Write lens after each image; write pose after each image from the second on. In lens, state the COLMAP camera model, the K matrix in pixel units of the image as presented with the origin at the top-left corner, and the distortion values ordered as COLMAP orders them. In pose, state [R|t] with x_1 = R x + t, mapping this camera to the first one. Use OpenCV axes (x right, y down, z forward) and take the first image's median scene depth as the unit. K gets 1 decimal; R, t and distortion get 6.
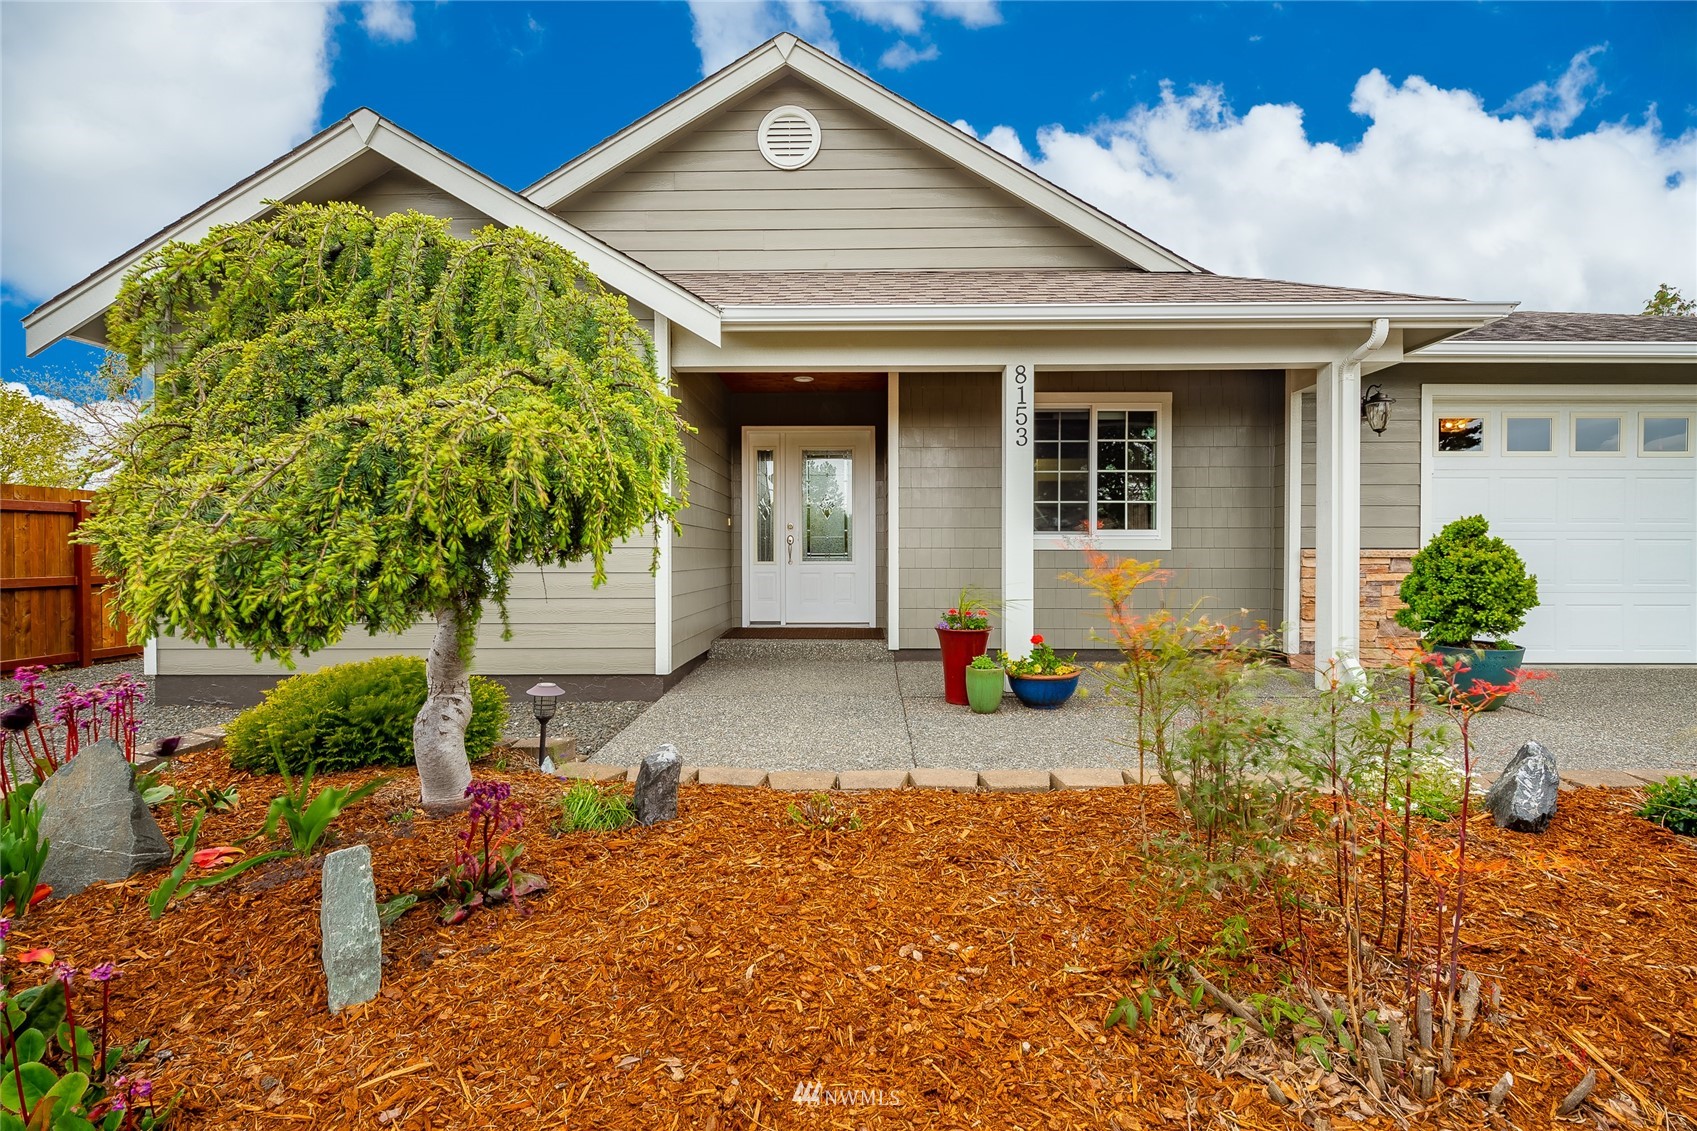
lens RADIAL K [[781.5, 0, 848.5], [0, 781.5, 565.5], [0, 0, 1]] dist [-0.004084, -0.001273]
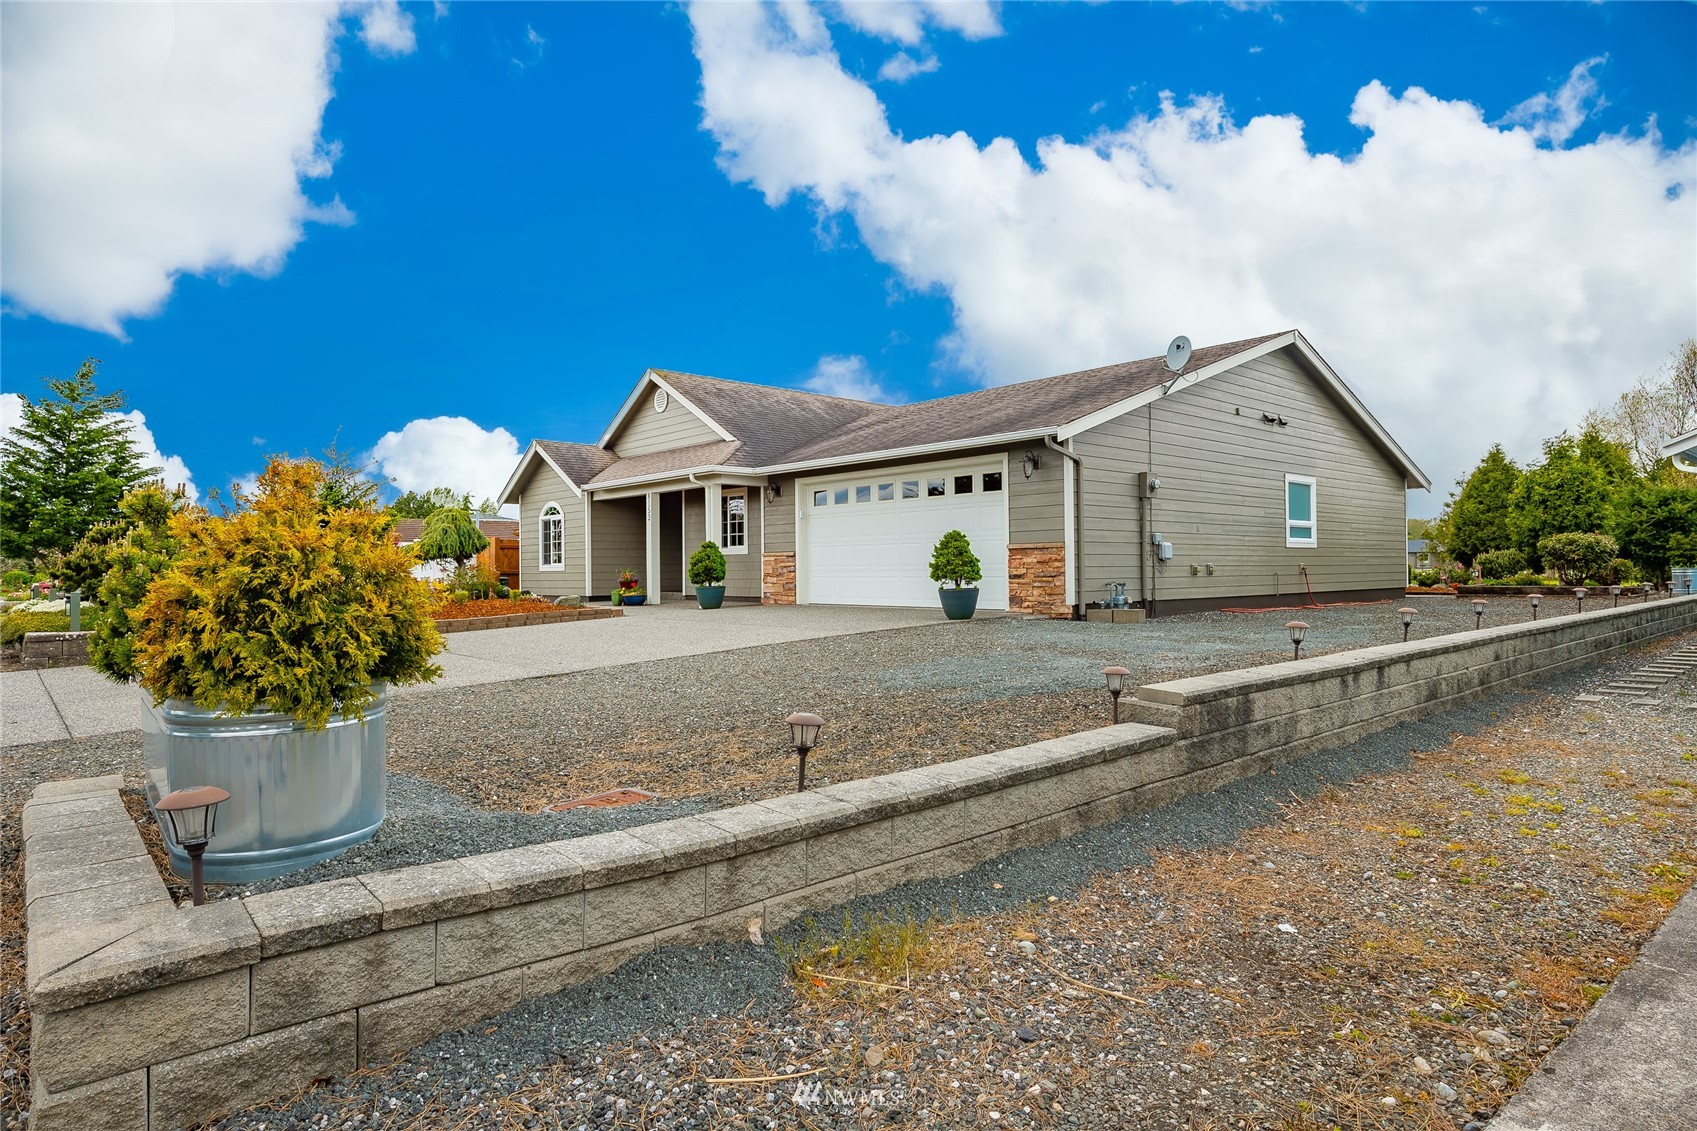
lens RADIAL K [[922.8, 0, 848.5], [0, 922.8, 565.5], [0, 0, 1]] dist [-0.003095, 0.001522]
pose [[0.688850, -0.010157, -0.724832, 2.691433], [0.000194, 0.999904, -0.013827, 0.053856], [0.724904, 0.009384, 0.688786, -0.701360]]
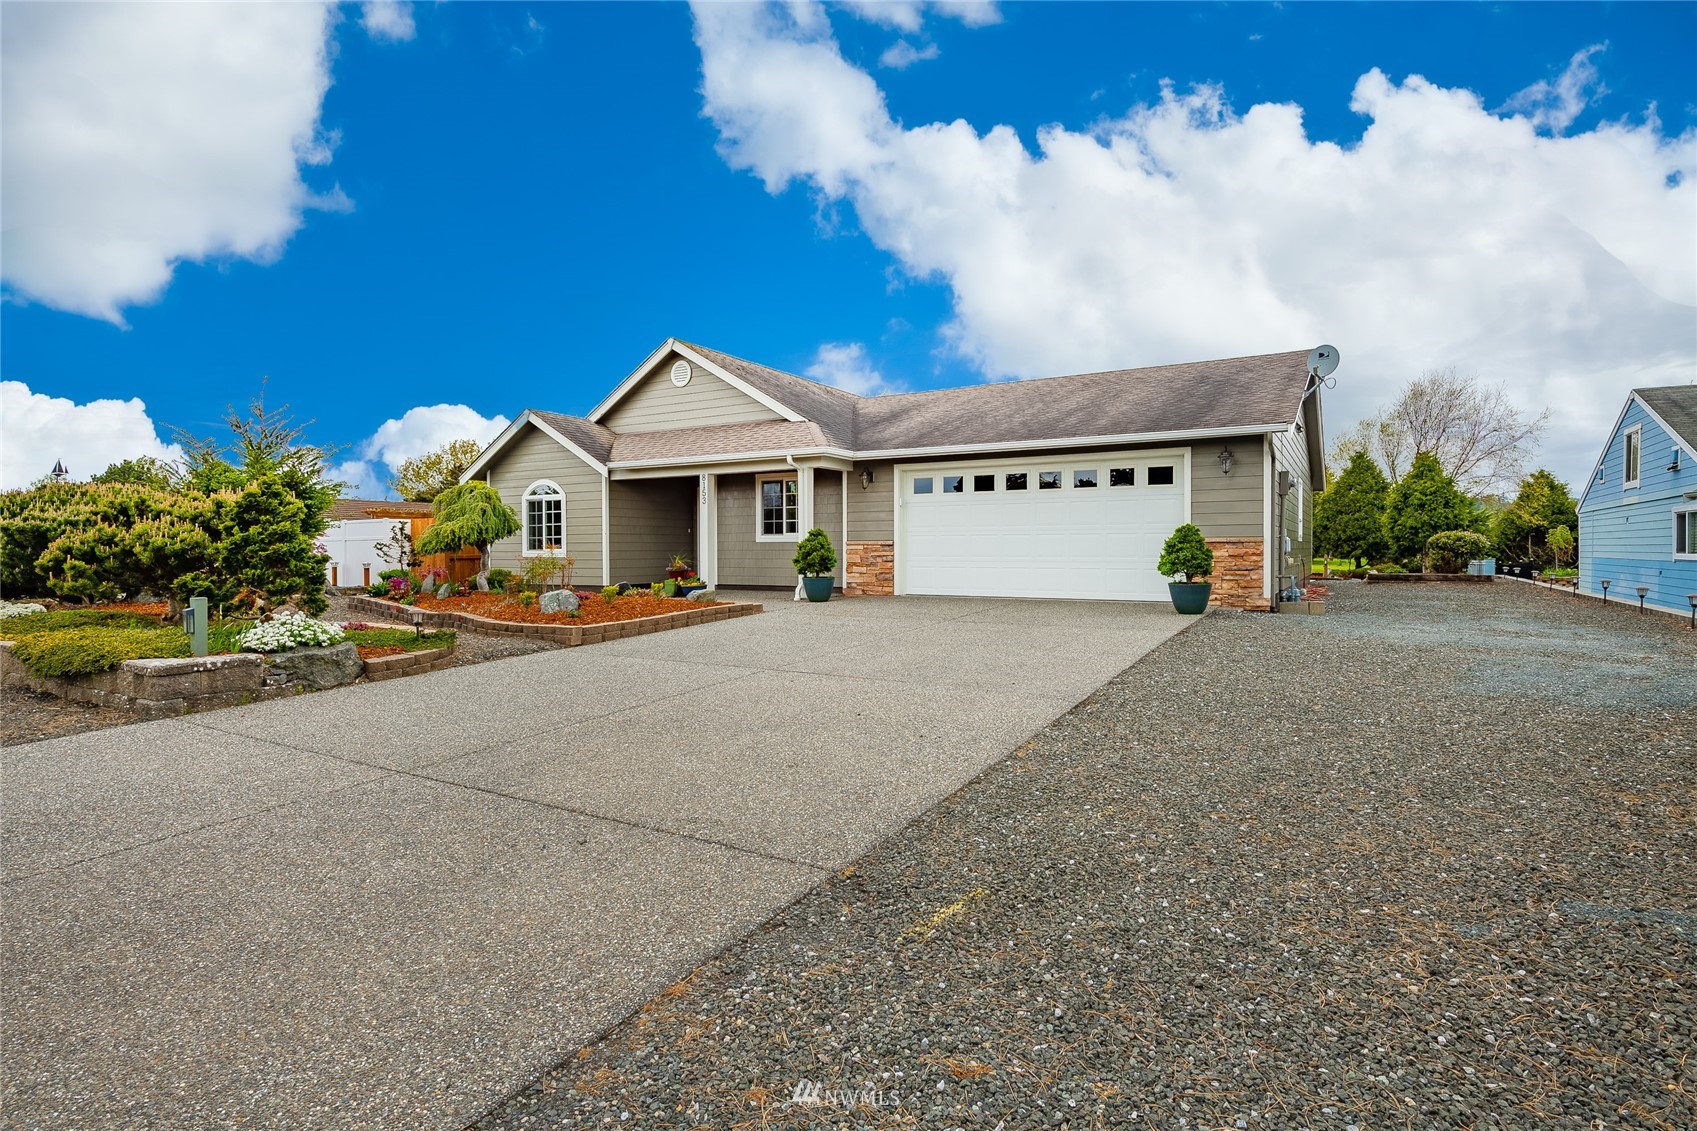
lens RADIAL K [[841.5, 0, 848.5], [0, 841.5, 565.5], [0, 0, 1]] dist [0.002126, 0.000153]
pose [[0.870543, 0.006894, -0.492043, 1.725436], [-0.003743, 0.999966, 0.007389, 0.030035], [0.492077, -0.004591, 0.870539, -1.061396]]
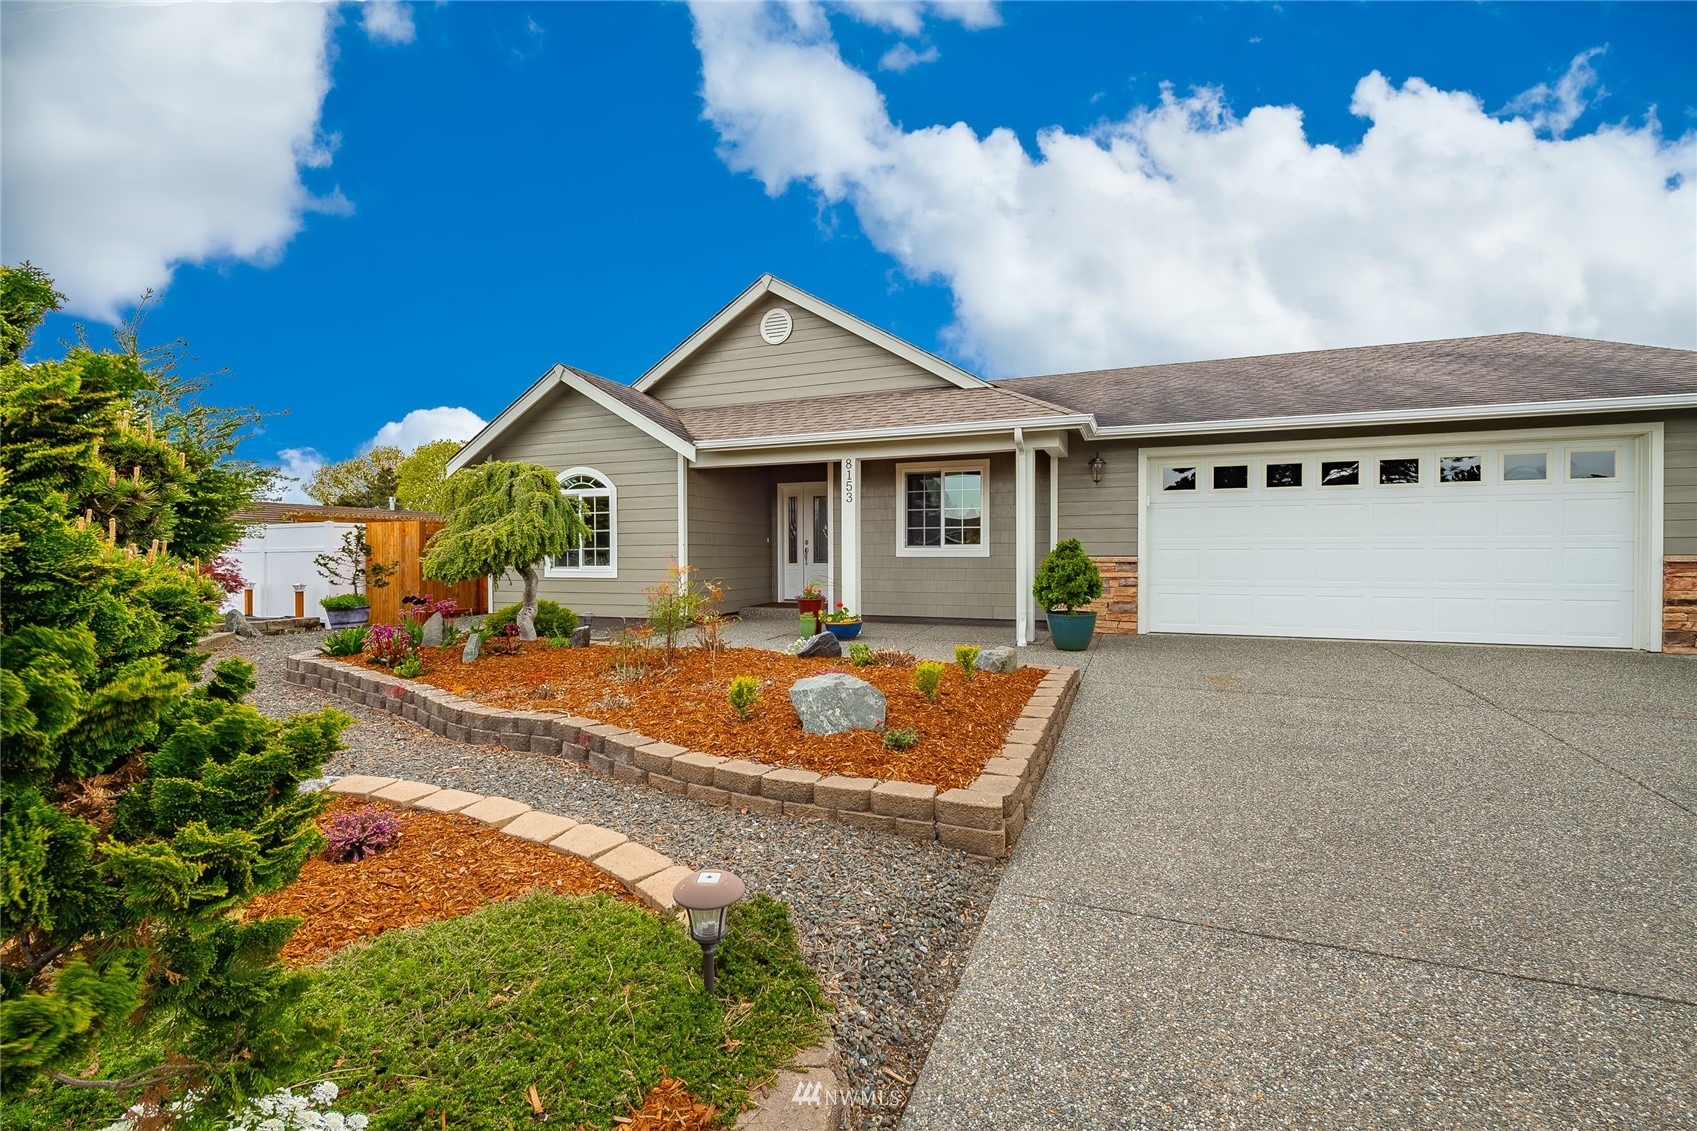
lens RADIAL K [[728.3, 0, 848.5], [0, 728.3, 565.5], [0, 0, 1]] dist [-0.000832, -0.004763]
pose [[0.934445, 0.002646, -0.356098, 0.694128], [-0.002637, 0.999996, 0.000512, -0.002689], [0.356098, 0.000461, 0.934448, -0.511155]]
